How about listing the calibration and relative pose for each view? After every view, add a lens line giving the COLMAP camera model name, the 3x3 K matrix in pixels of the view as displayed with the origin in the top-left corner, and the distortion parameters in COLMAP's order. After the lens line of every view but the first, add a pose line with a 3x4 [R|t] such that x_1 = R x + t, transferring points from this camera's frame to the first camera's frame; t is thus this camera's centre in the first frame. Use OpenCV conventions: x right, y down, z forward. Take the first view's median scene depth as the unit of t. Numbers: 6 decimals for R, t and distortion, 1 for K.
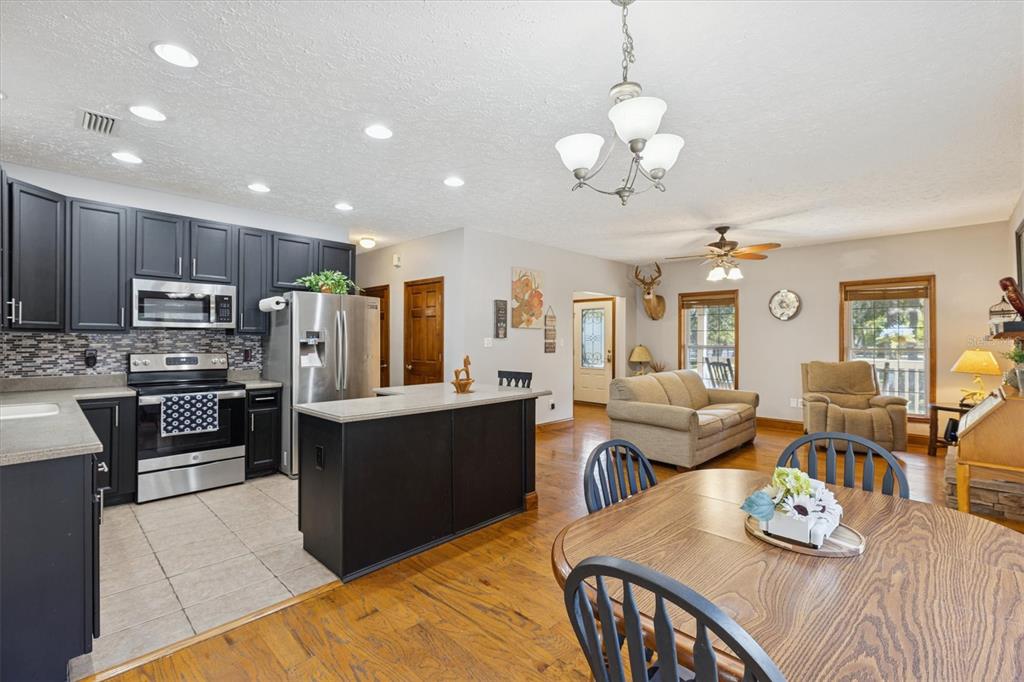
lens RADIAL K [[455.9, 0, 517.2], [0, 455.9, 339.3], [0, 0, 1]] dist [0.000989, 0.001831]
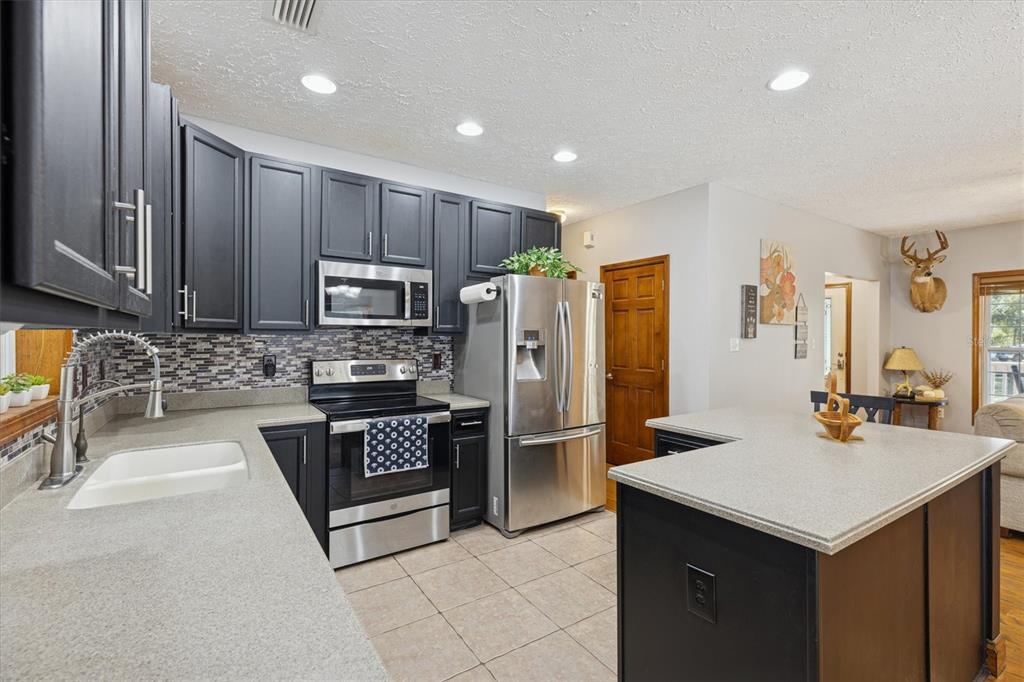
lens RADIAL K [[455.9, 0, 513.3], [0, 455.9, 337.5], [0, 0, 1]] dist [0.000989, 0.001831]
pose [[0.976241, -0.000026, -0.216688, -0.273963], [0.000439, 0.999998, 0.001857, -0.006500], [0.216688, -0.001908, 0.976239, 0.253629]]
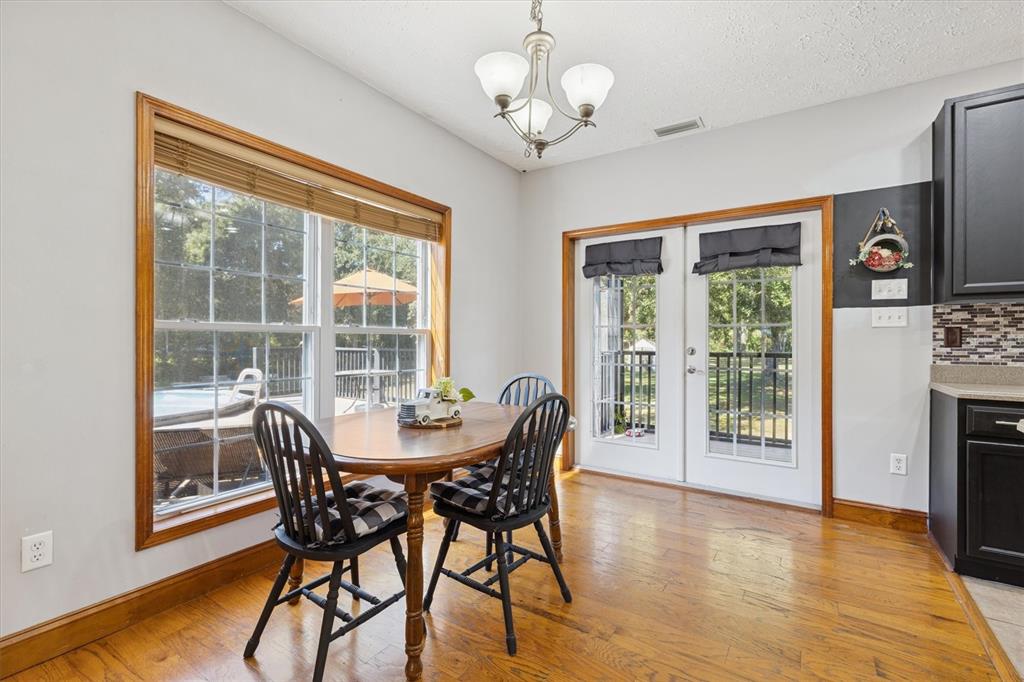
lens RADIAL K [[455.9, 0, 517.0], [0, 455.9, 342.4], [0, 0, 1]] dist [0.000989, 0.001831]
pose [[-0.982140, -0.004141, -0.188104, 0.162741], [-0.005184, 0.999974, 0.005052, 0.034220], [0.188078, 0.005937, -0.982136, 0.682984]]
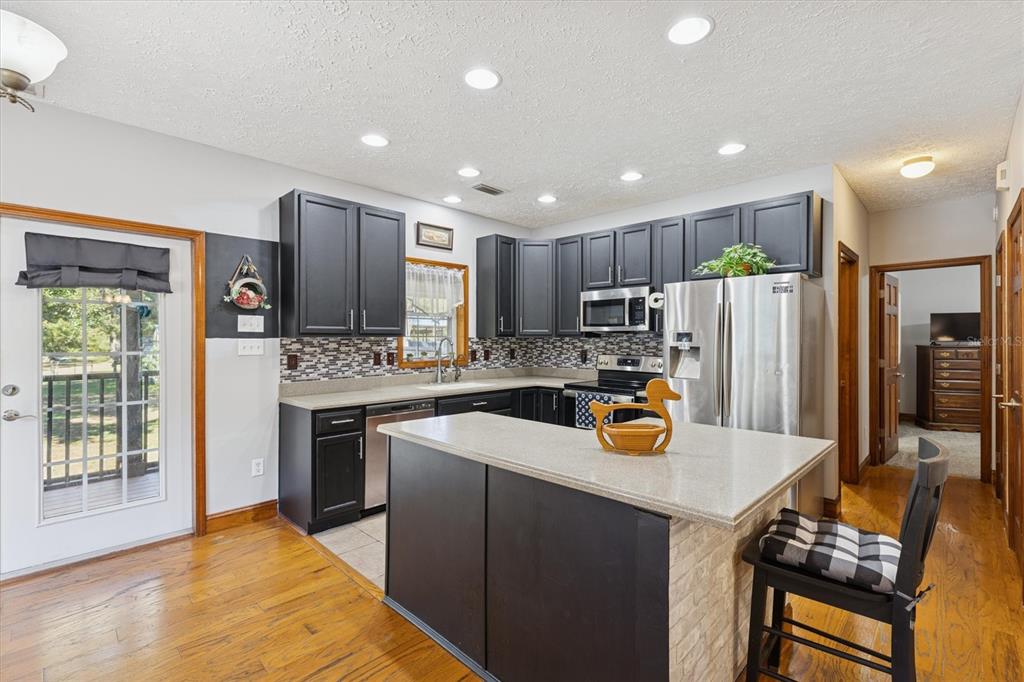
lens RADIAL K [[455.9, 0, 514.8], [0, 455.9, 338.2], [0, 0, 1]] dist [0.000989, 0.001831]
pose [[-0.007087, -0.003285, -0.999969, 0.273592], [0.001527, 0.999993, -0.003296, -0.005008], [0.999974, -0.001551, -0.007082, 0.613191]]
